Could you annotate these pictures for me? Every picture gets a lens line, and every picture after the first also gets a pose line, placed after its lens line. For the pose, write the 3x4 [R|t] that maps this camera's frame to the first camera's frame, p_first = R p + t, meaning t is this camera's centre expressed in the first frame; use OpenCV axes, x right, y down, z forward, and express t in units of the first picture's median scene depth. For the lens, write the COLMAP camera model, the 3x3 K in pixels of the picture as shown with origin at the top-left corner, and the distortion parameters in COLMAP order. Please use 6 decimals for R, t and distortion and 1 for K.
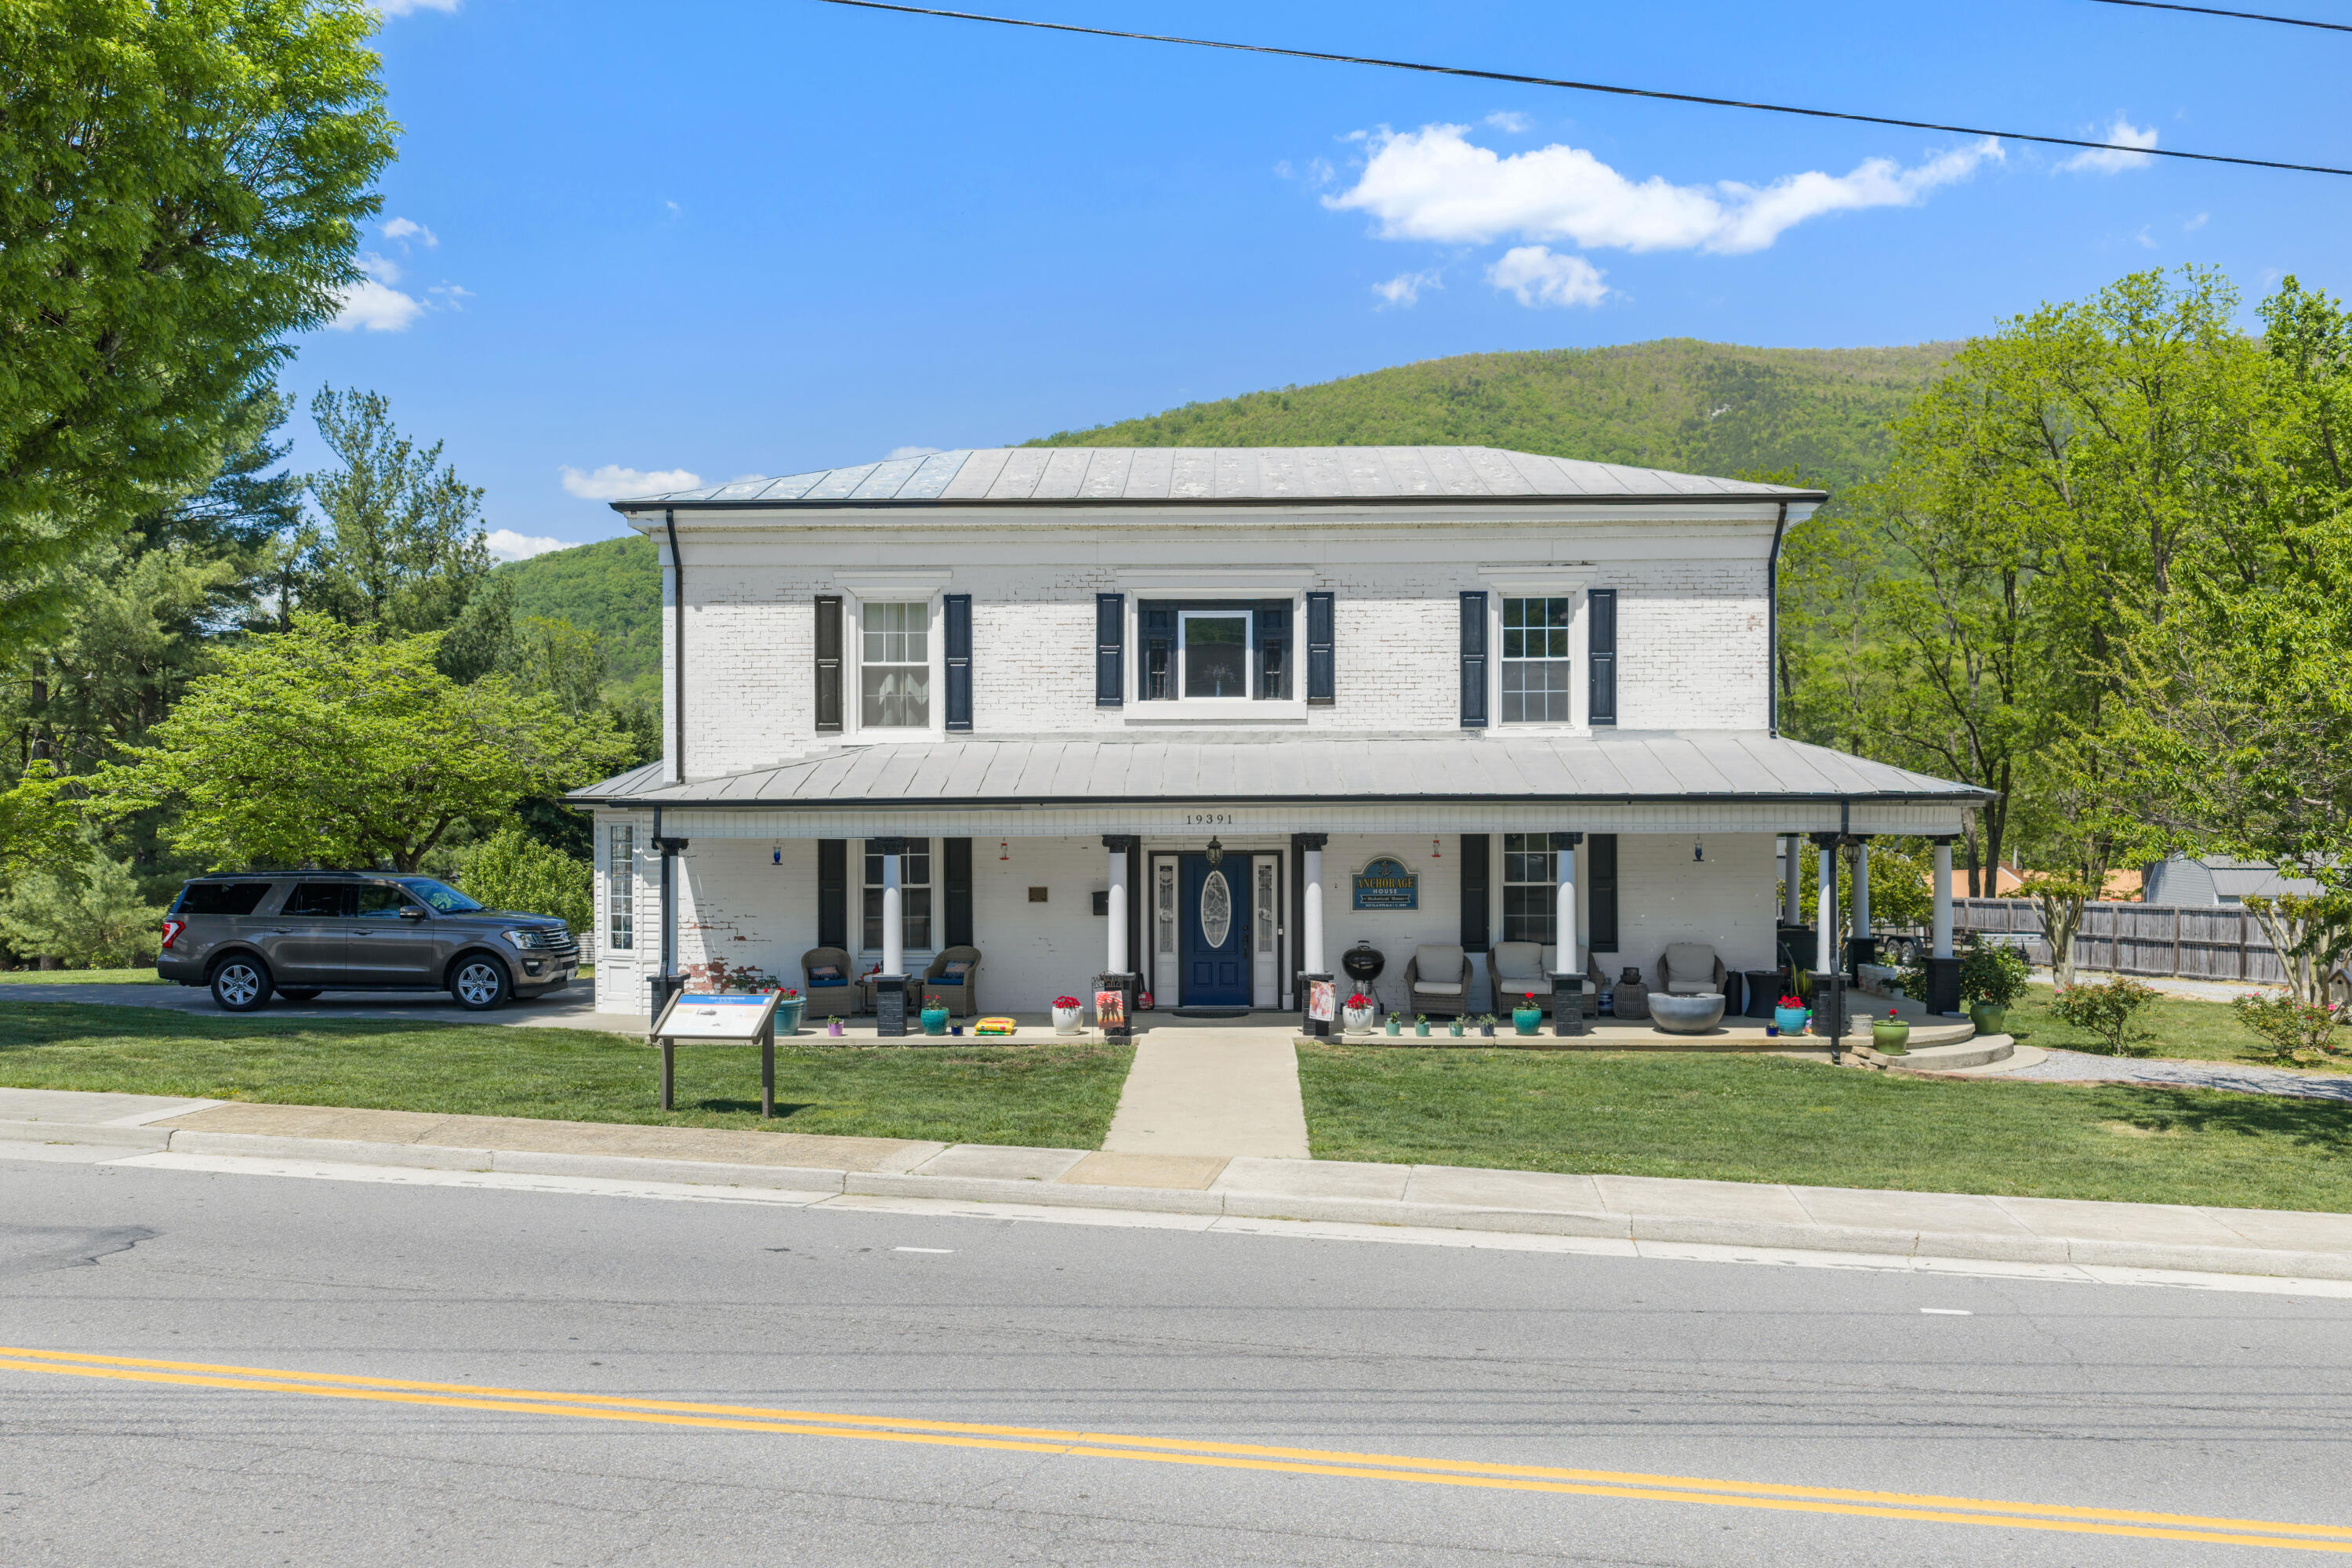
lens RADIAL K [[1967.8, 0, 1208.8], [0, 1967.8, 792.9], [0, 0, 1]] dist [0.016852, -0.023658]
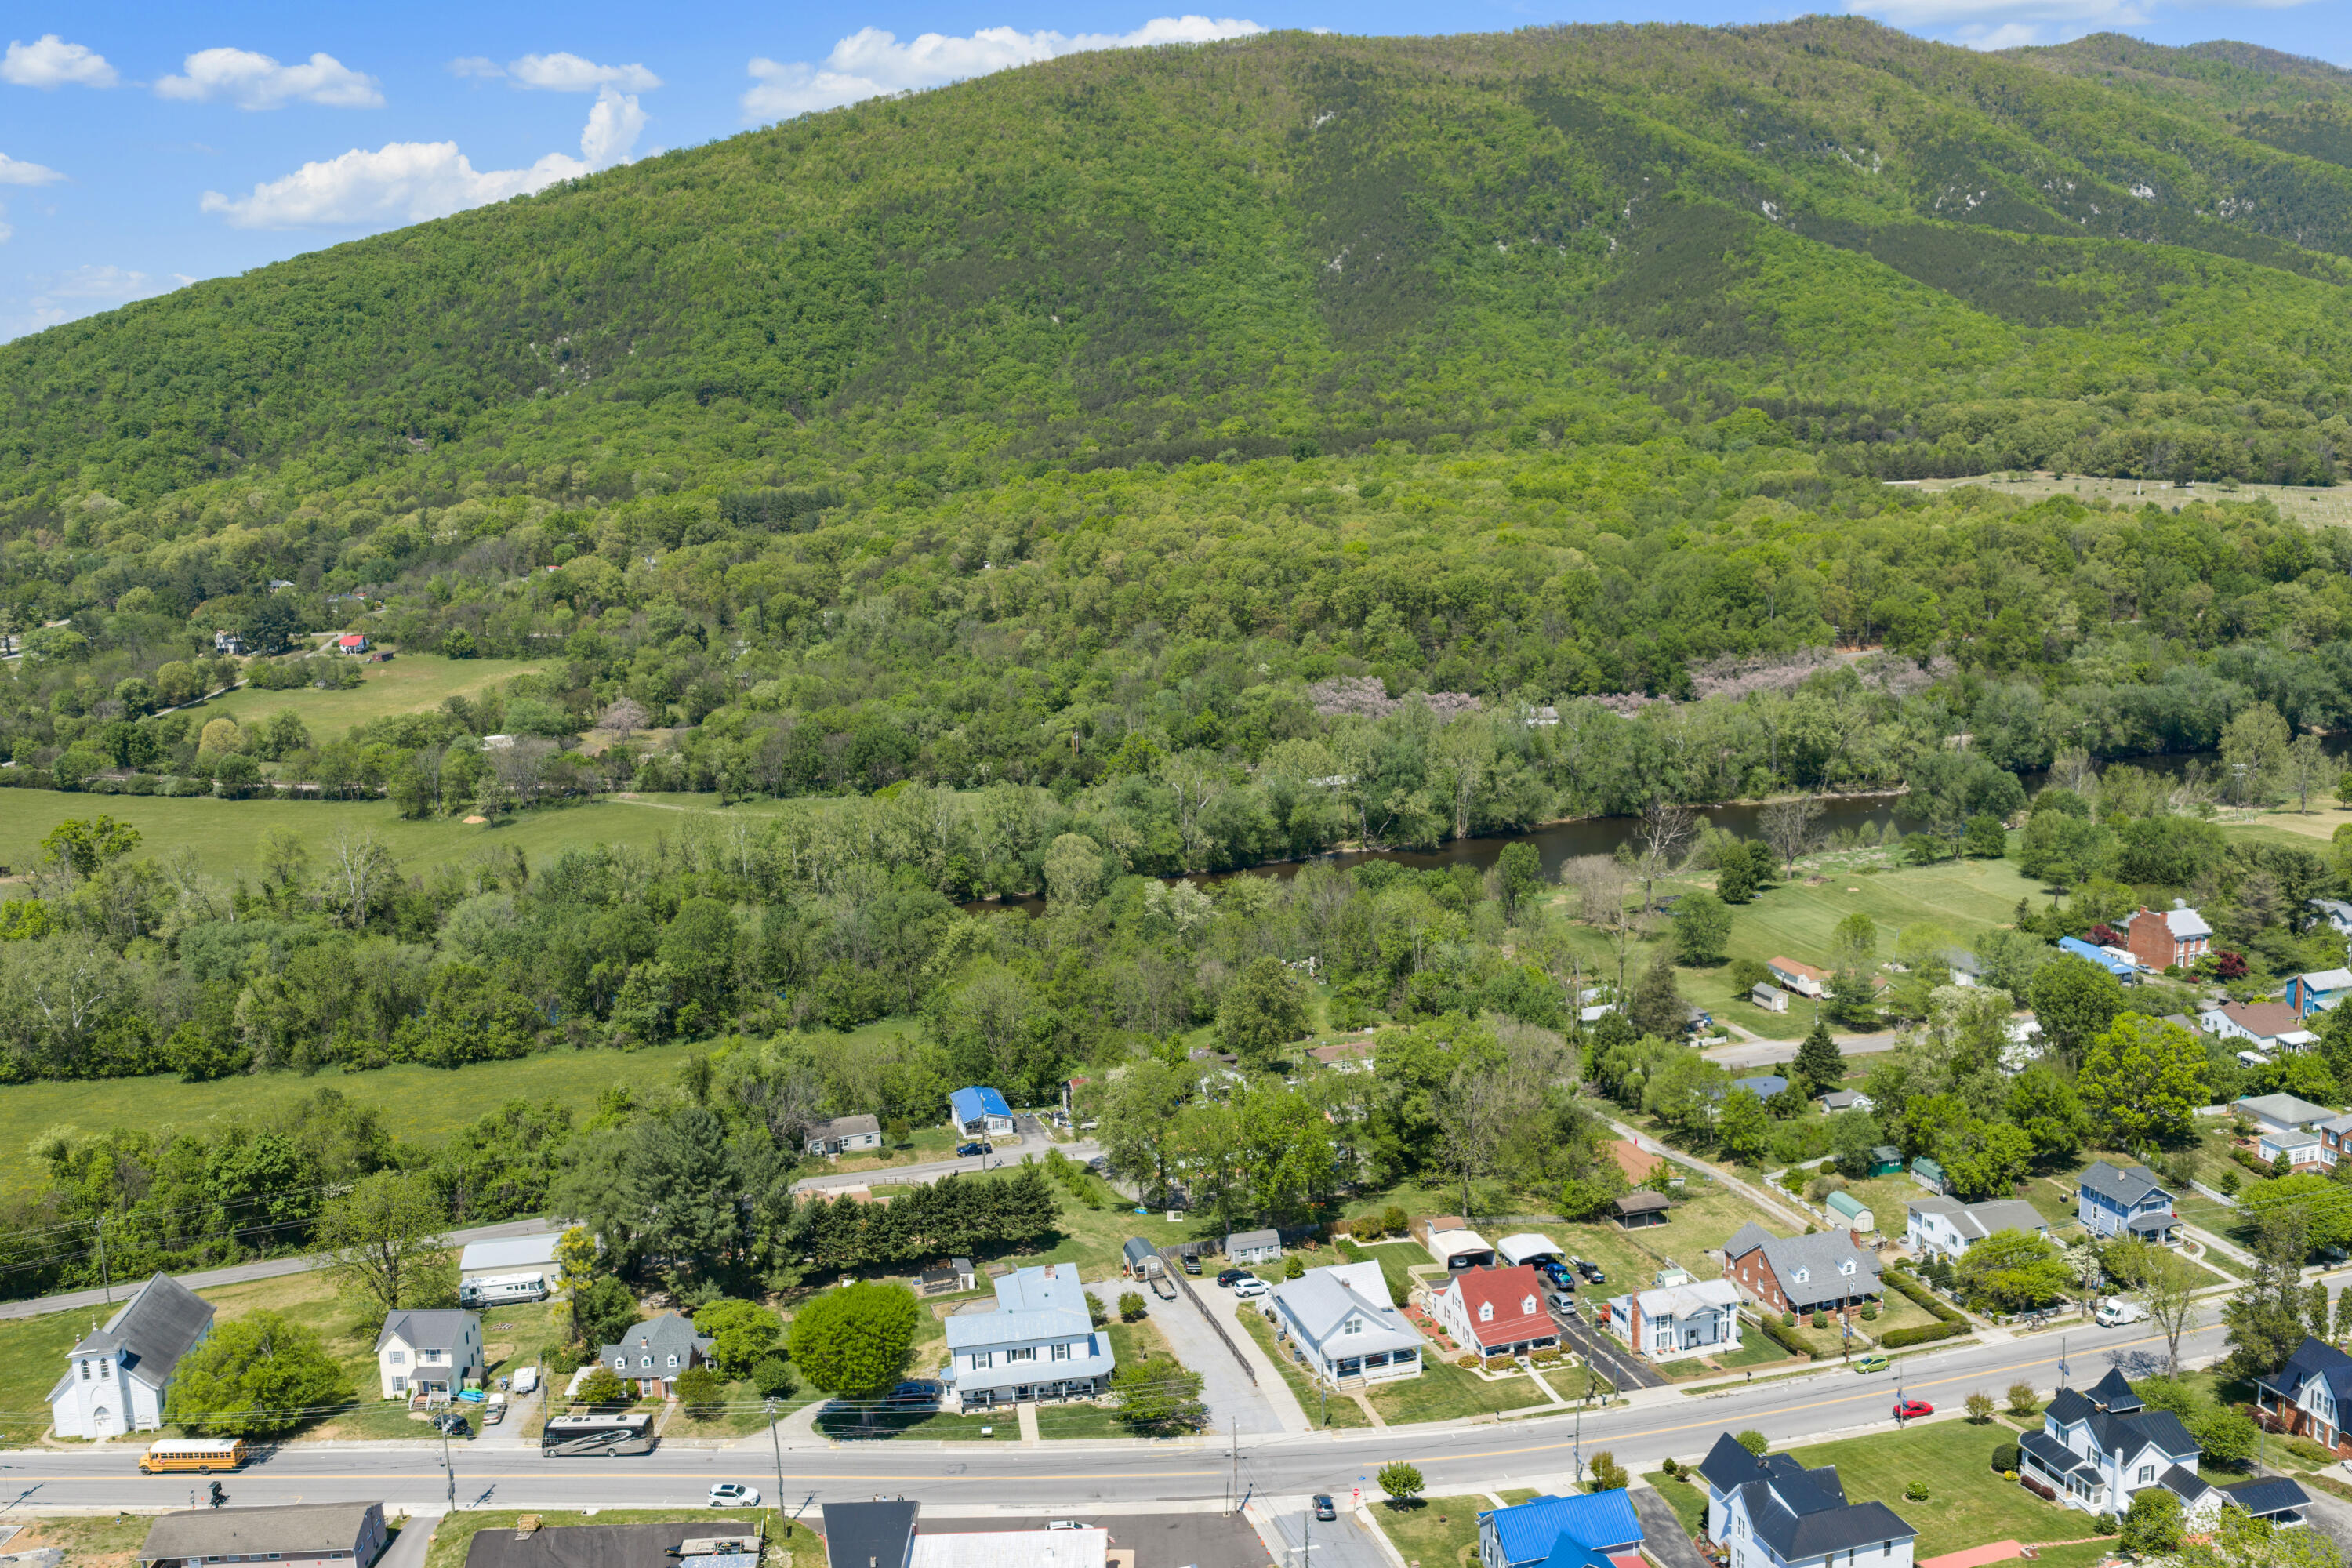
lens RADIAL K [[1967.8, 0, 1197.8], [0, 1967.8, 803.4], [0, 0, 1]] dist [0.016852, -0.023658]
pose [[0.983657, -0.067334, 0.166987, -0.491570], [0.035812, 0.982077, 0.185049, -3.830260], [-0.176455, -0.176045, 0.968438, -6.694193]]
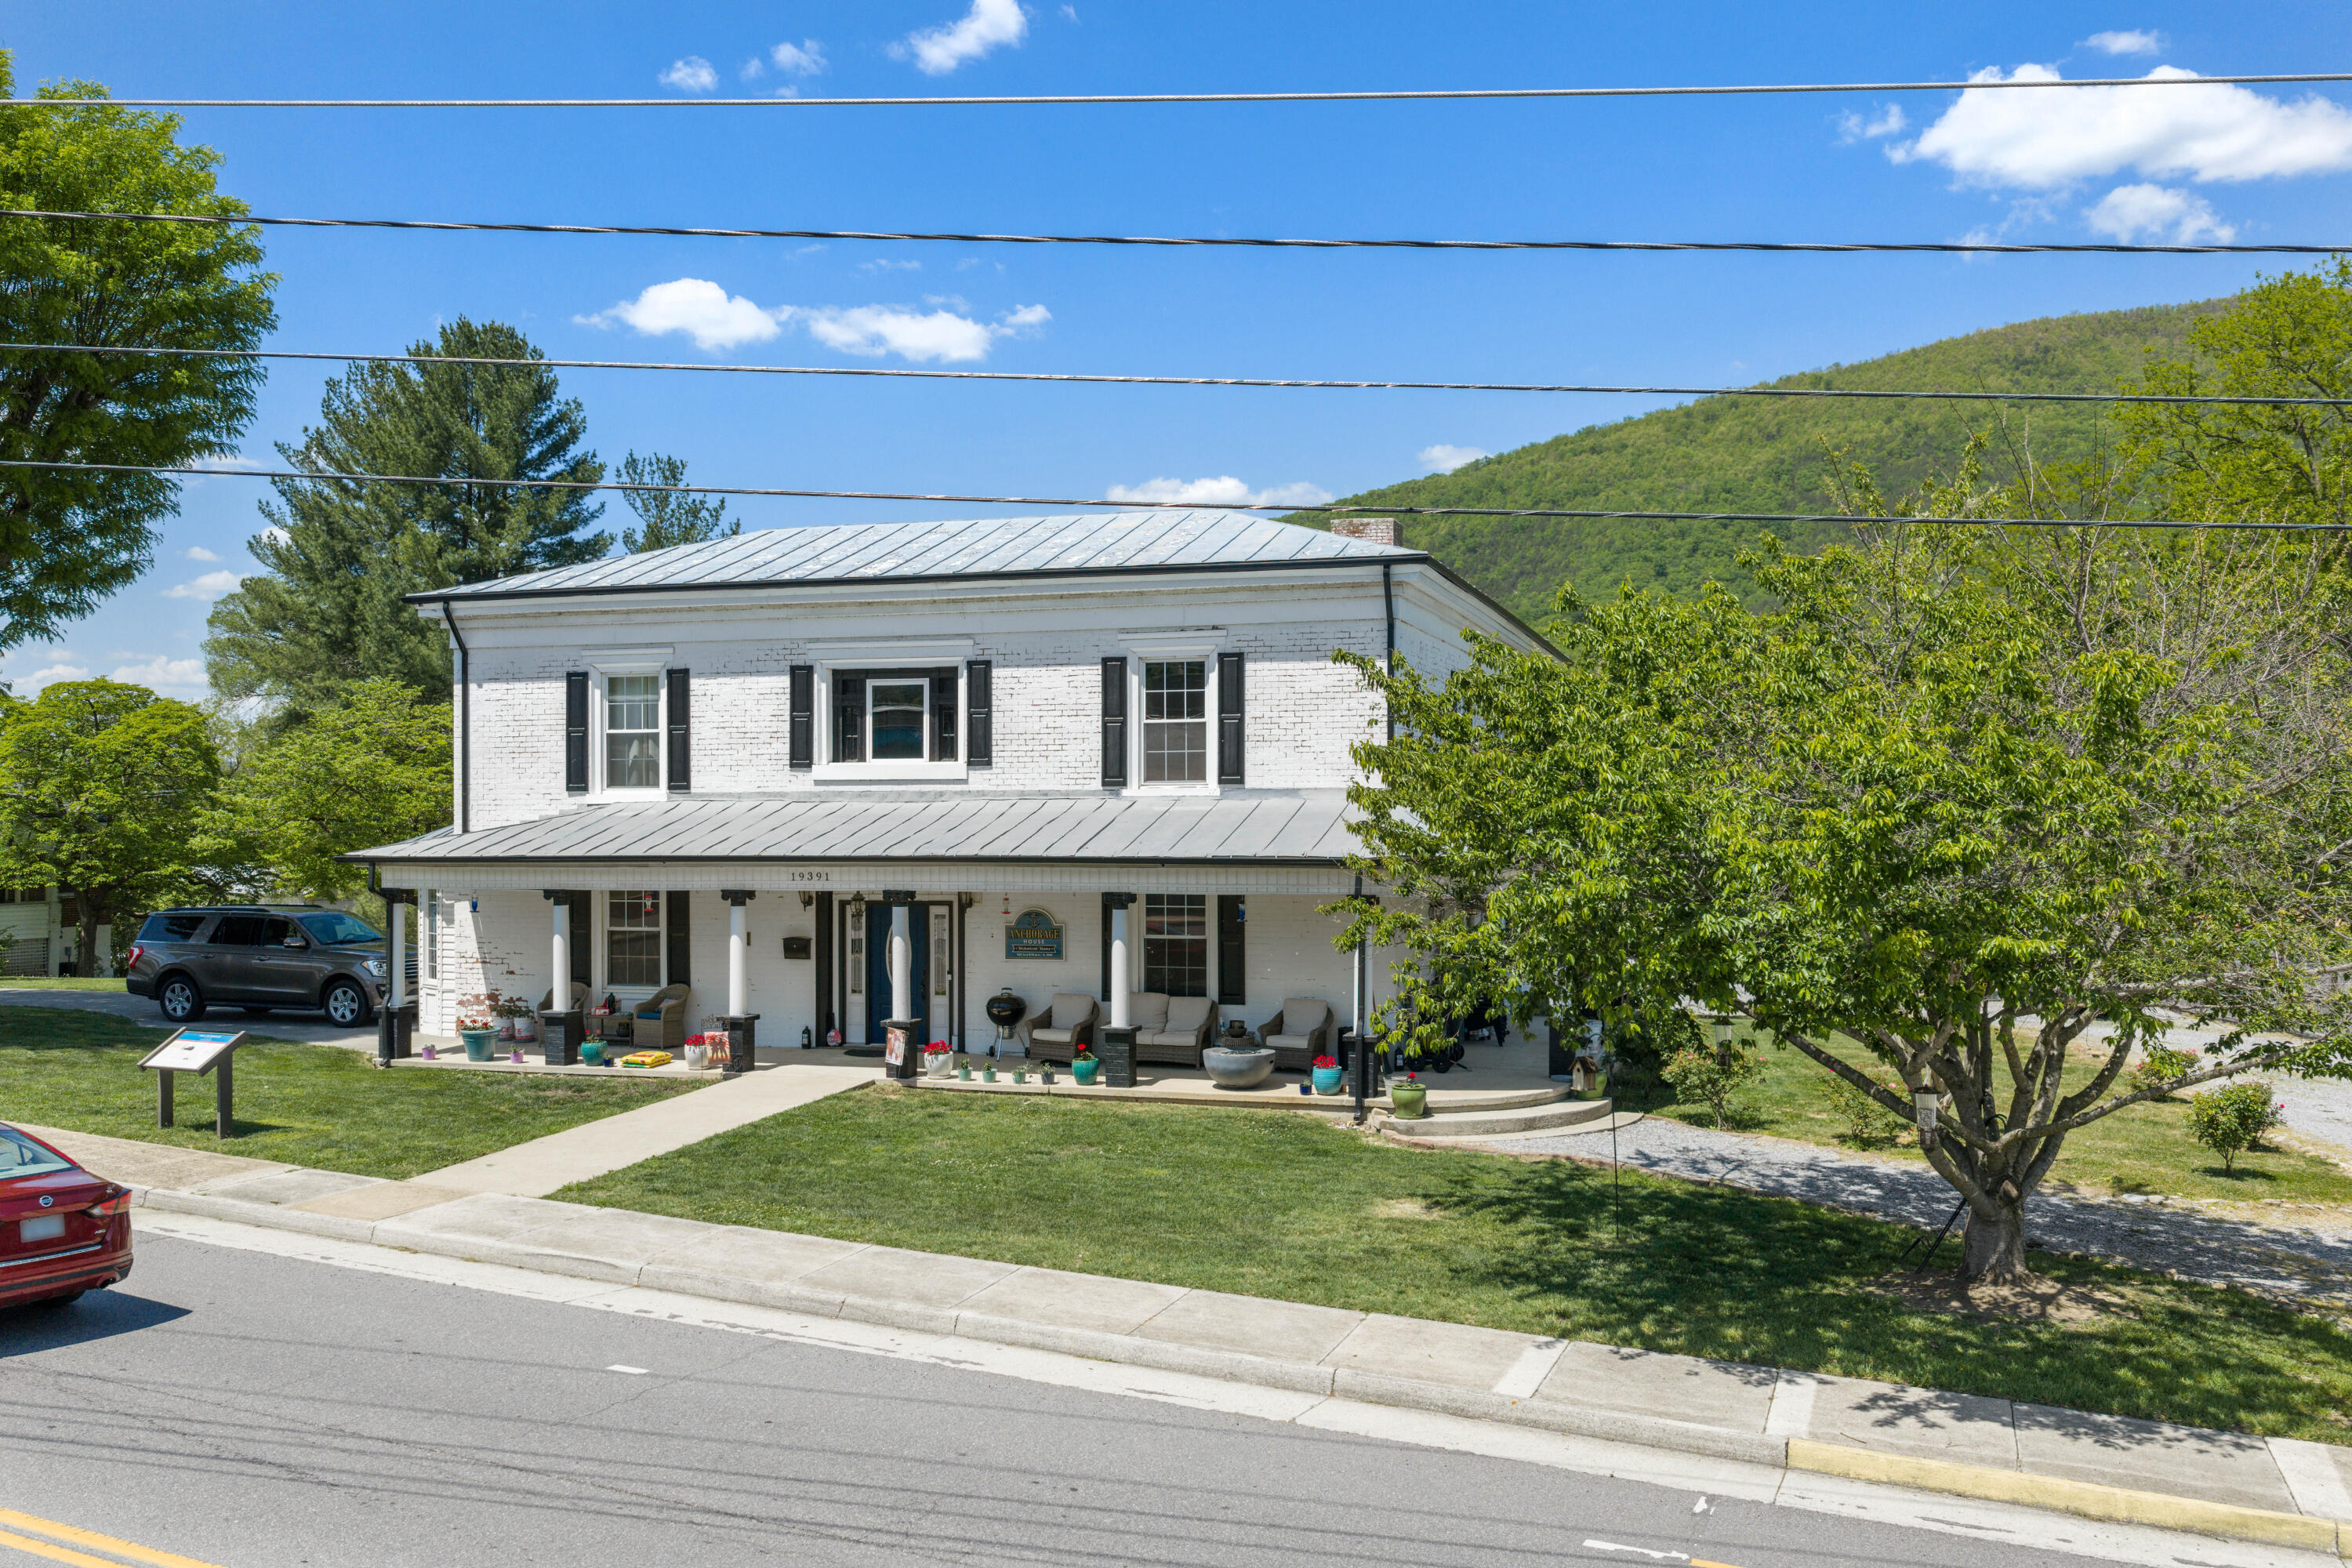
lens RADIAL K [[1967.8, 0, 1199.8], [0, 1967.8, 781.0], [0, 0, 1]] dist [0.016852, -0.023658]
pose [[0.962517, -0.003723, -0.271194, 0.461571], [0.002124, 0.999979, -0.006191, -0.029632], [0.271212, 0.005383, 0.962505, 0.003912]]
